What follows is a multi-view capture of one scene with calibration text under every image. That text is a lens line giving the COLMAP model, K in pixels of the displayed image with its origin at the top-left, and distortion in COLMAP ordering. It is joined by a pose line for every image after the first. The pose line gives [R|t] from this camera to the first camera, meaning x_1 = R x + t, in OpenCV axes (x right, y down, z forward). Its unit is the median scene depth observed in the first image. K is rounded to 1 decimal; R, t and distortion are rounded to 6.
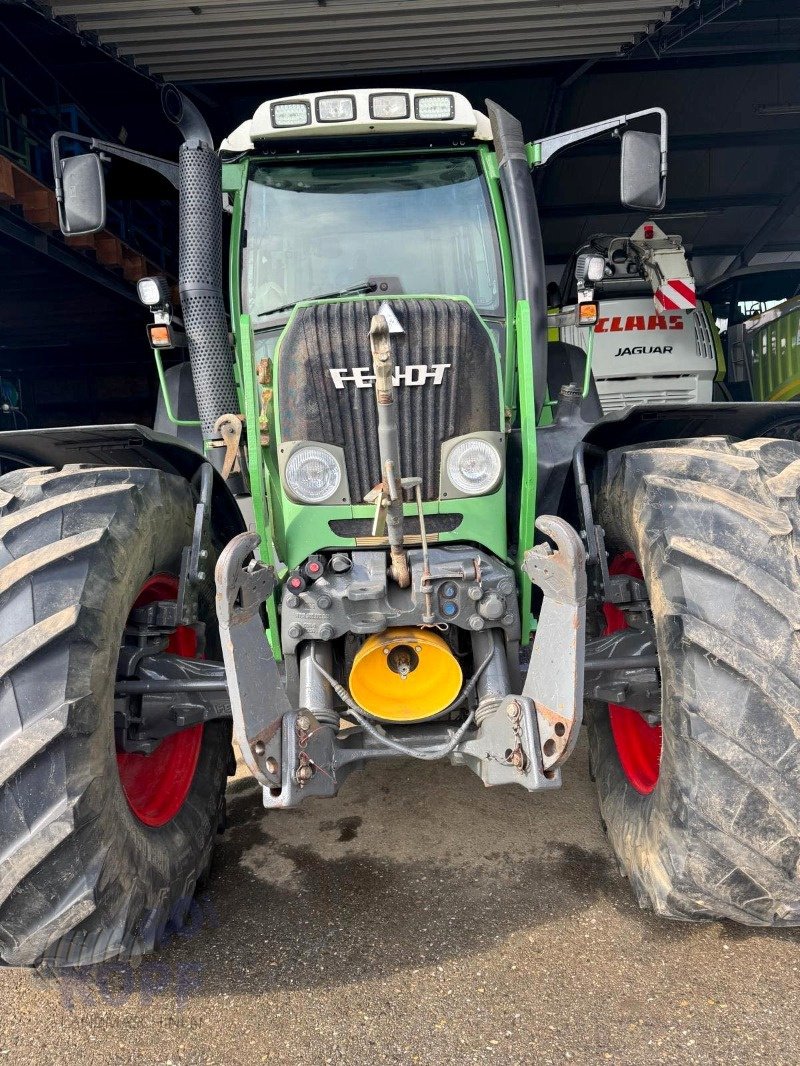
lens RADIAL K [[752.0, 0, 395.2], [0, 752.0, 525.2], [0, 0, 1]] dist [0.063418, -0.080508]
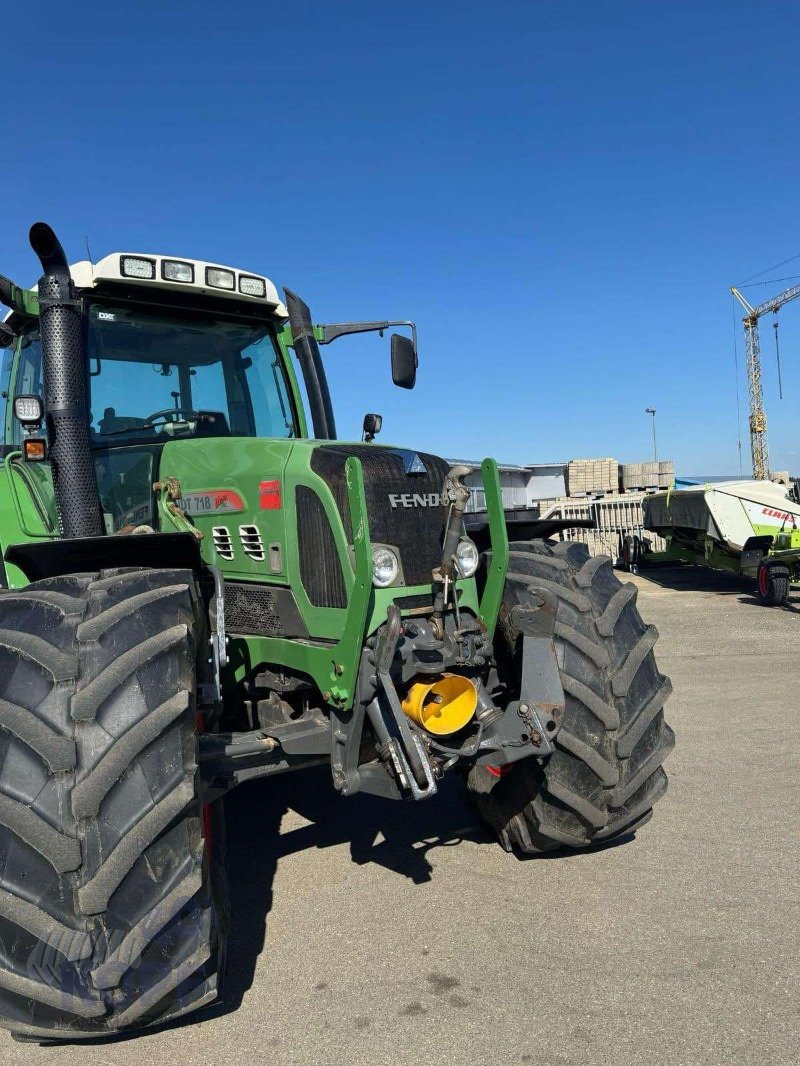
lens RADIAL K [[752.0, 0, 399.2], [0, 752.0, 538.2], [0, 0, 1]] dist [0.063418, -0.080508]
pose [[0.801711, -0.006150, 0.597680, -0.929478], [0.087762, 0.990320, -0.107532, 0.033617], [-0.591234, 0.138664, 0.794490, -0.147381]]
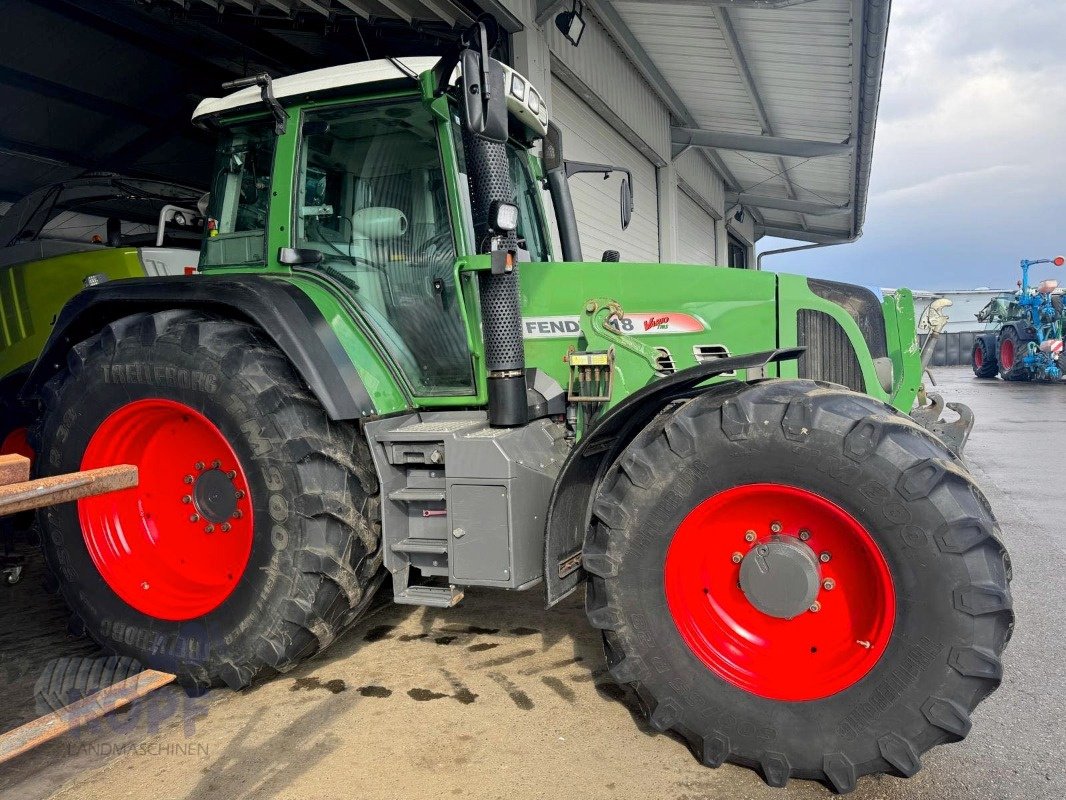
lens RADIAL K [[752.0, 0, 549.3], [0, 752.0, 407.3], [0, 0, 1]] dist [0.063418, -0.080508]
pose [[0.357937, -0.033604, 0.933141, -2.107668], [0.139185, 0.990108, -0.017734, -0.073377], [-0.923314, 0.136227, 0.359074, 1.108807]]
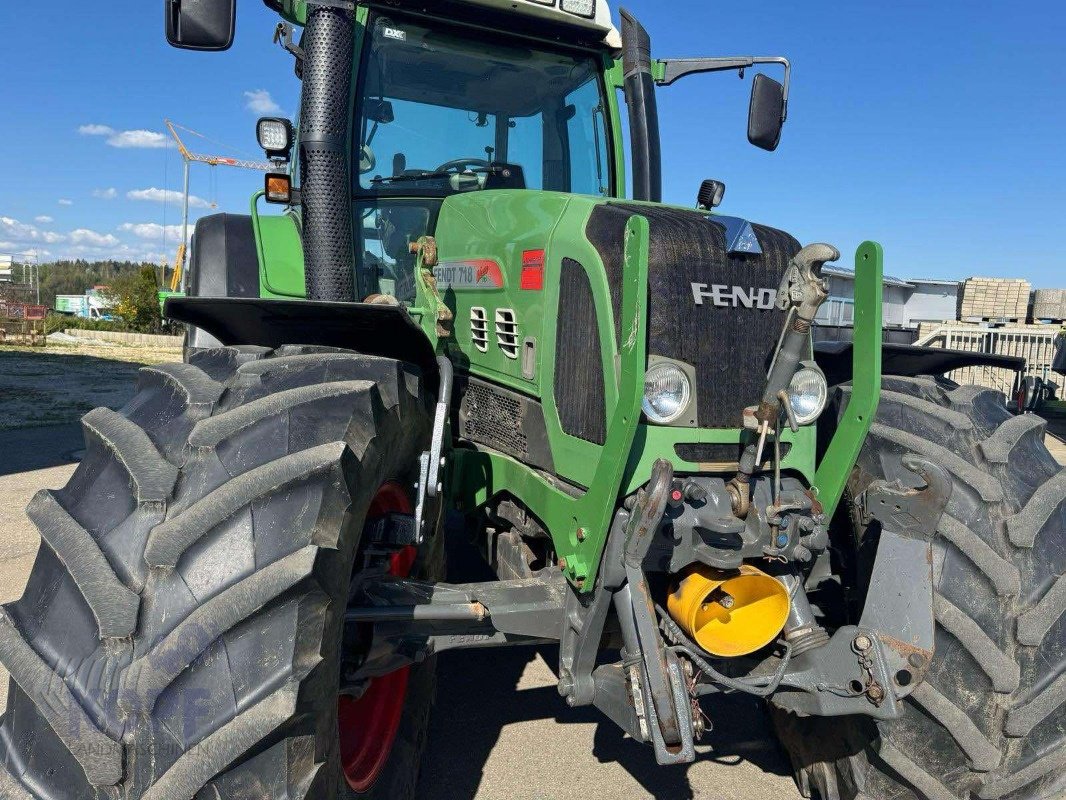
lens RADIAL K [[752.0, 0, 534.0], [0, 752.0, 406.9], [0, 0, 1]] dist [0.063418, -0.080508]
pose [[0.928827, 0.062136, 0.365266, -0.597984], [-0.061886, 0.998006, -0.012404, -0.028979], [-0.365309, -0.011084, 0.930820, 0.197997]]
